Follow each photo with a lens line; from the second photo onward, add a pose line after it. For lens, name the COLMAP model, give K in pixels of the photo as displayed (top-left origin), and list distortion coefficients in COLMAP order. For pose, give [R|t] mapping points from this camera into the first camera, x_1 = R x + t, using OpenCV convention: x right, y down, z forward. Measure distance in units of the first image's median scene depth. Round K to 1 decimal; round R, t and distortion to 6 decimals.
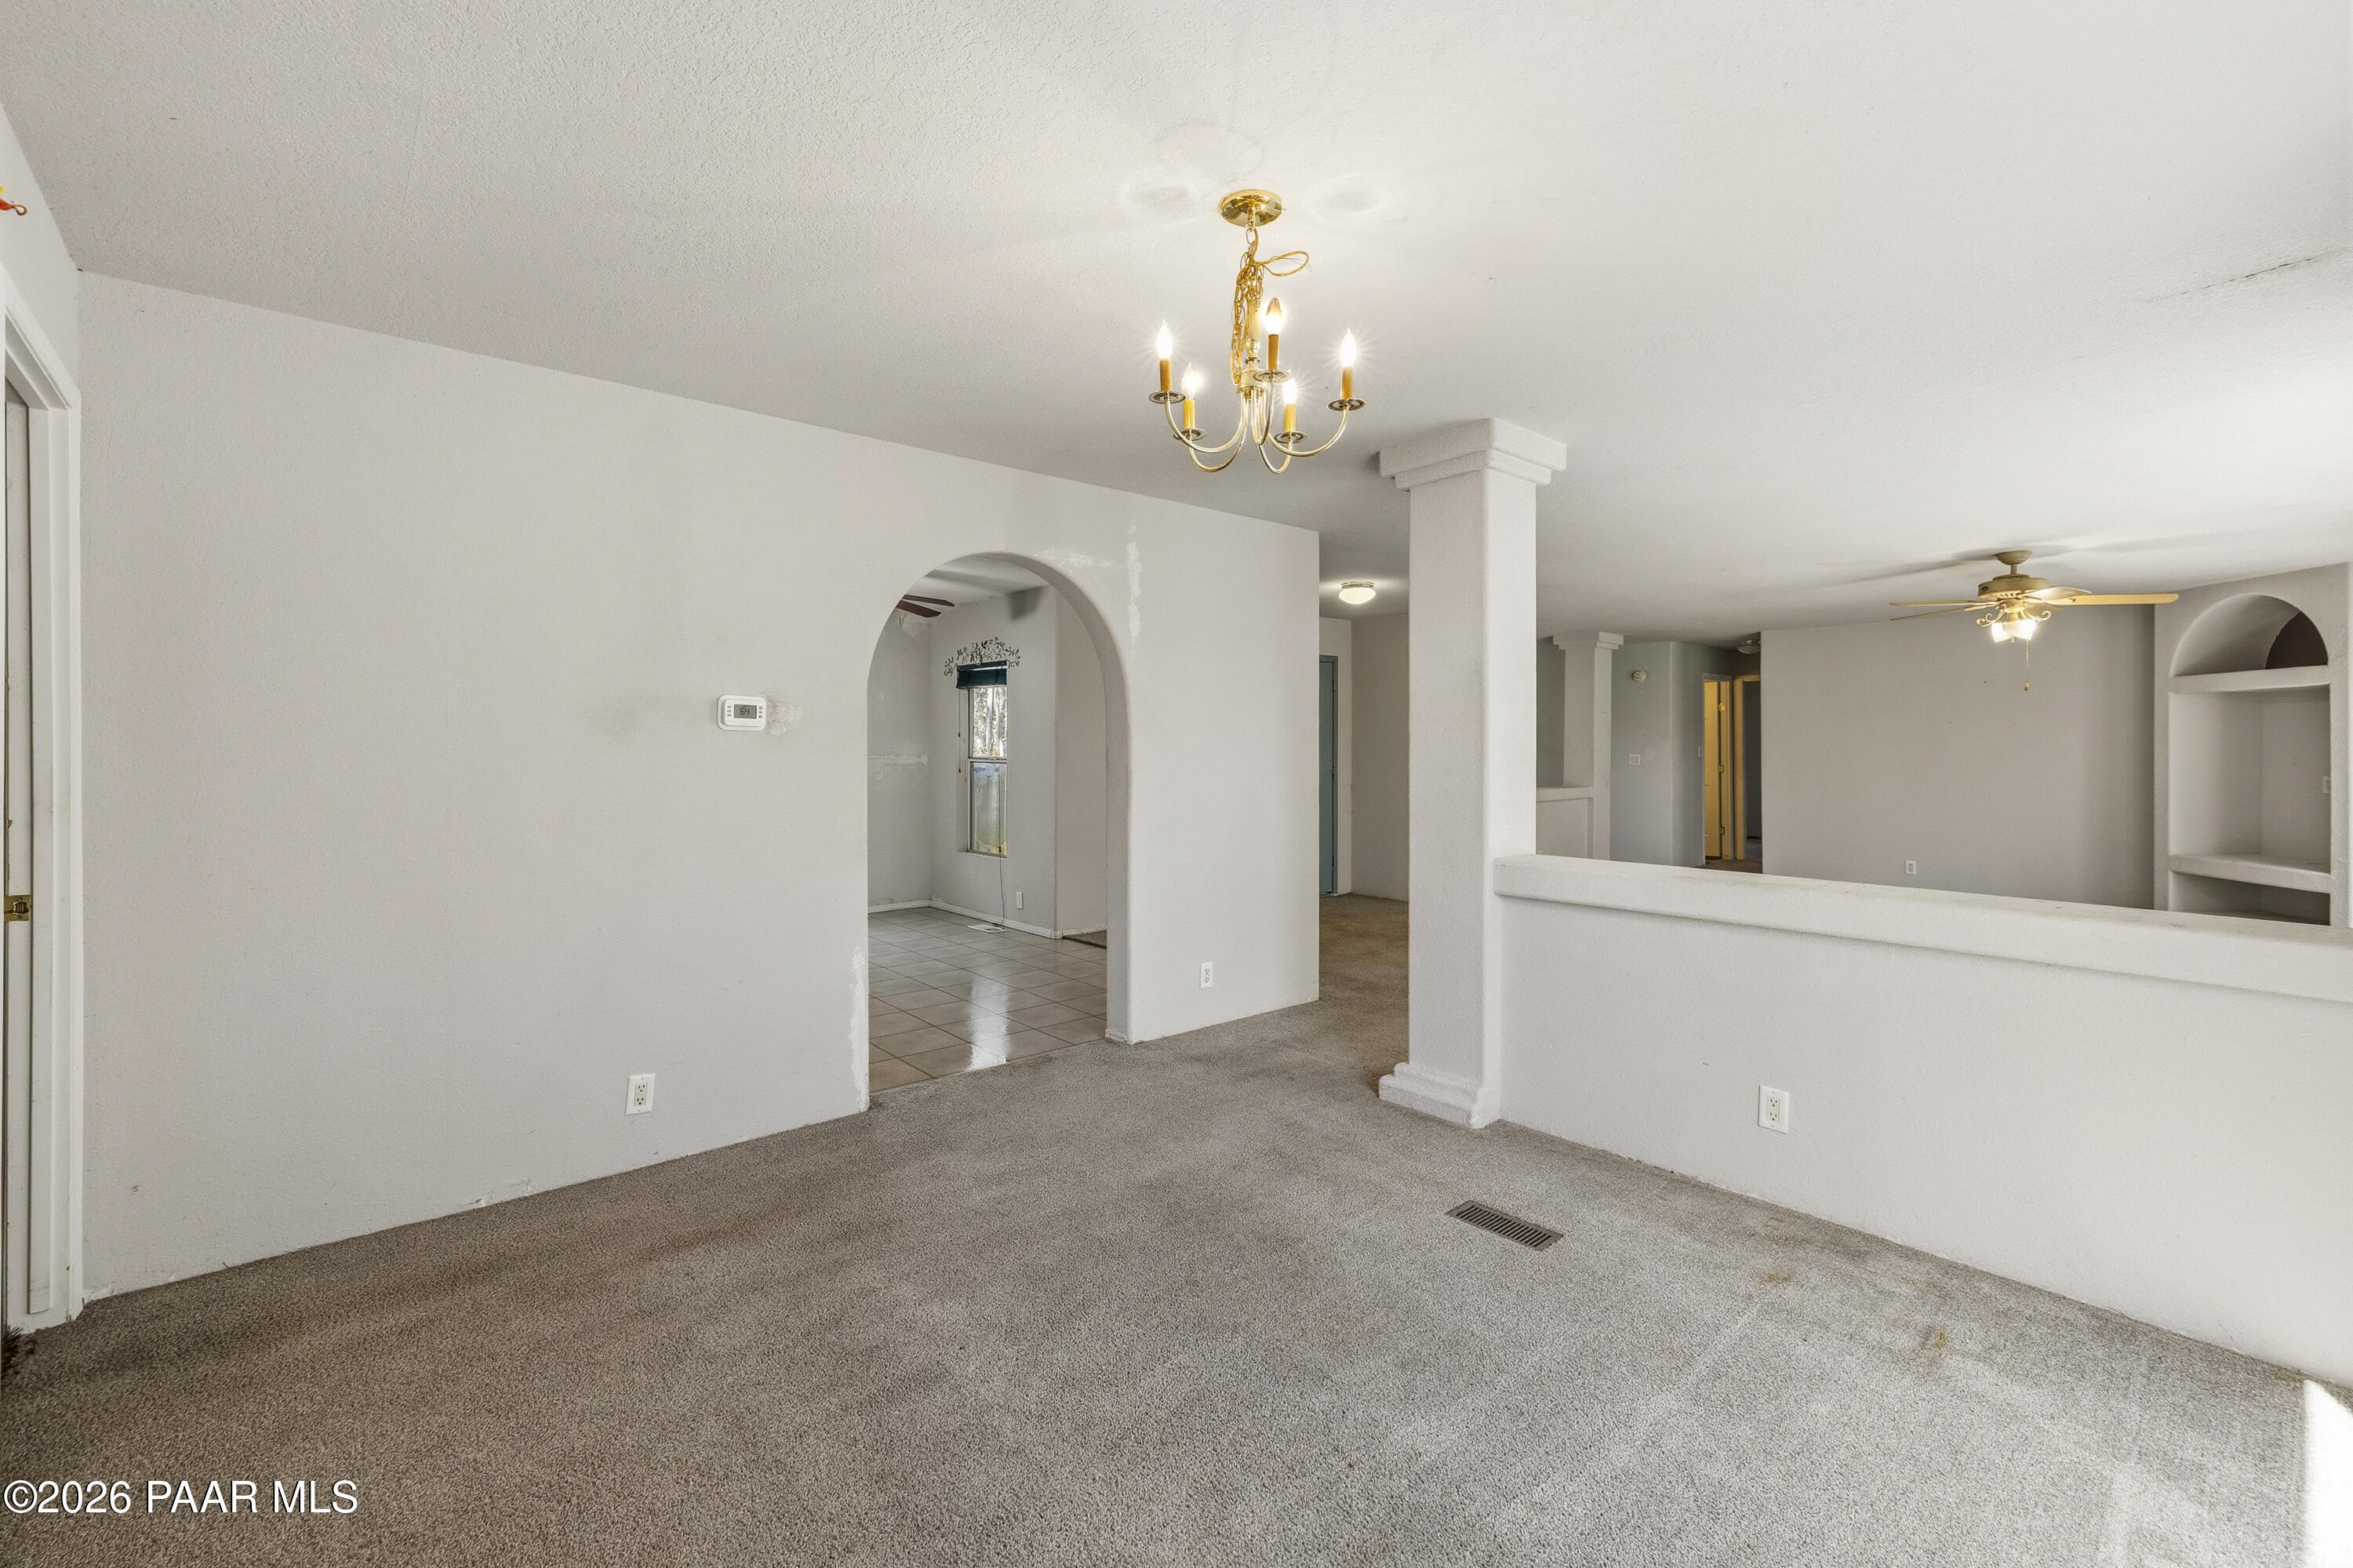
lens RADIAL K [[1000.0, 0, 1174.9], [0, 1000.0, 765.0], [0, 0, 1]] dist [0.003546, 0.000379]
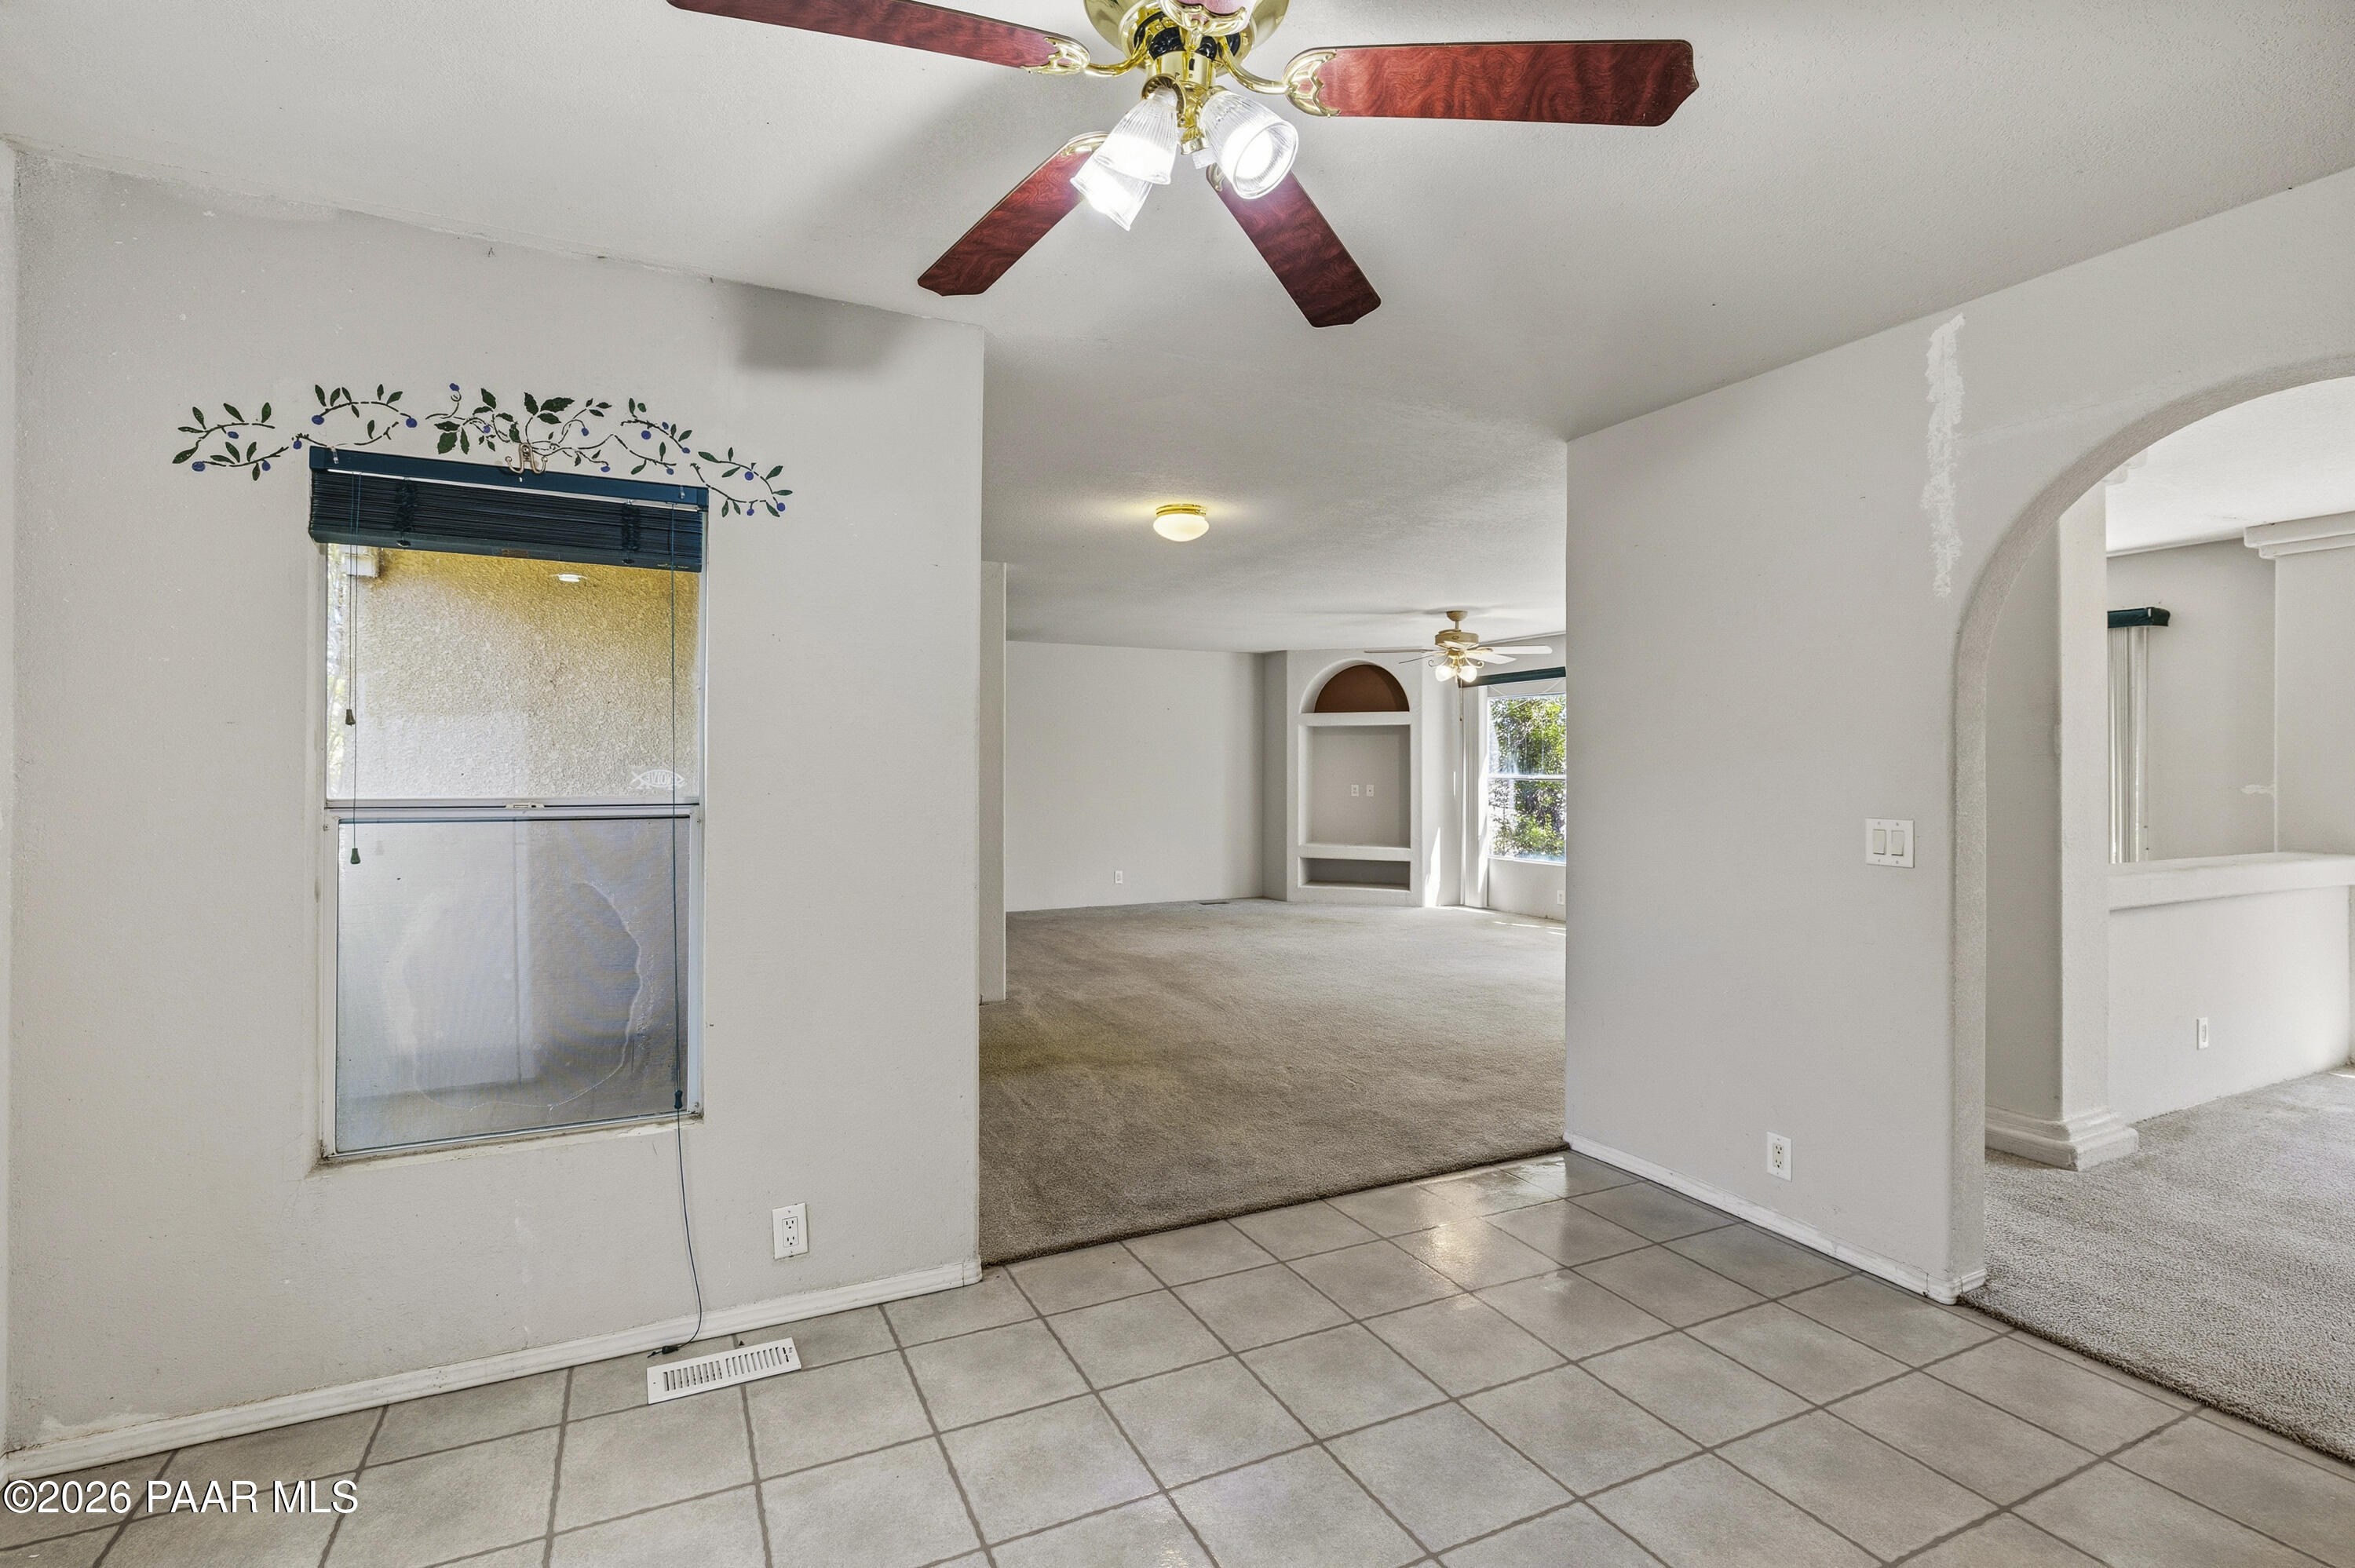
lens RADIAL K [[1101.0, 0, 1178.2], [0, 1101.0, 789.1], [0, 0, 1]] dist [-0.003795, 0.000036]
pose [[0.260054, -0.022521, 0.965331, -0.466625], [0.007651, 0.999745, 0.021262, -0.017634], [-0.965564, 0.001856, 0.260160, 0.774483]]
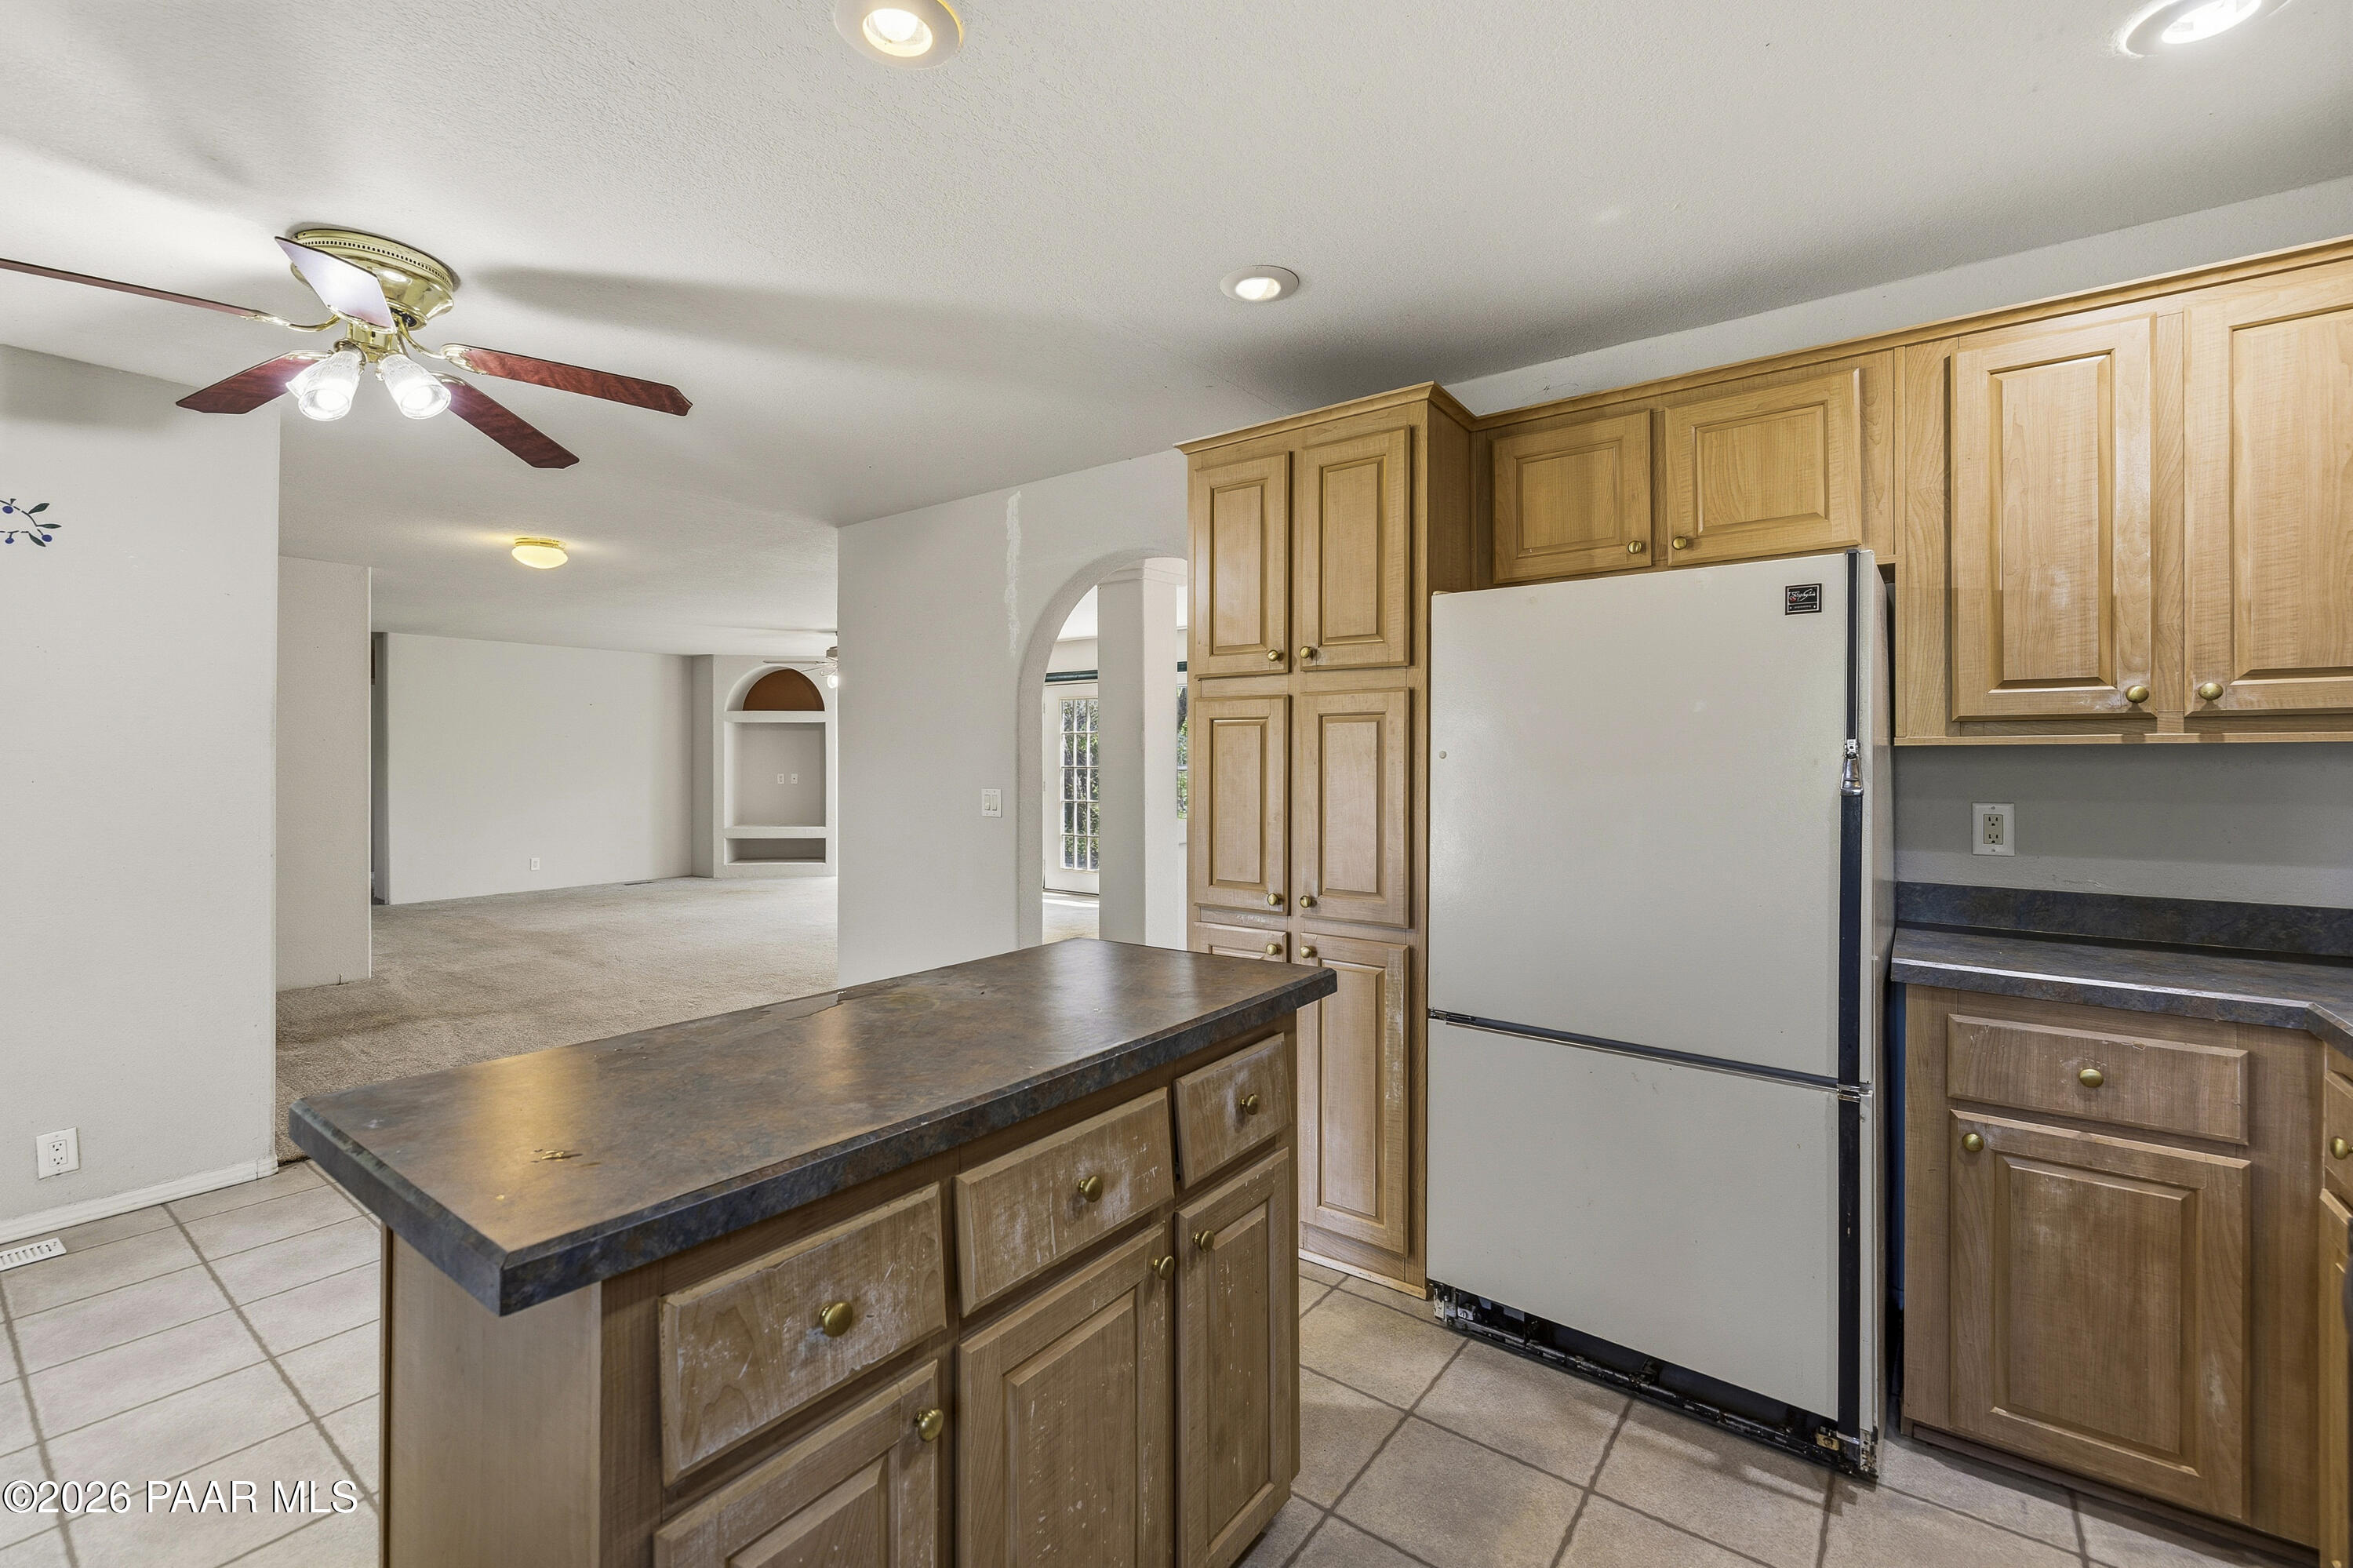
lens RADIAL K [[1000.0, 0, 1171.5], [0, 1000.0, 766.2], [0, 0, 1]] dist [0.003546, 0.000379]
pose [[-0.204349, -0.010842, 0.978838, -0.616632], [0.008867, 0.999877, 0.012926, -0.016459], [-0.978858, 0.011321, -0.204228, 0.651781]]
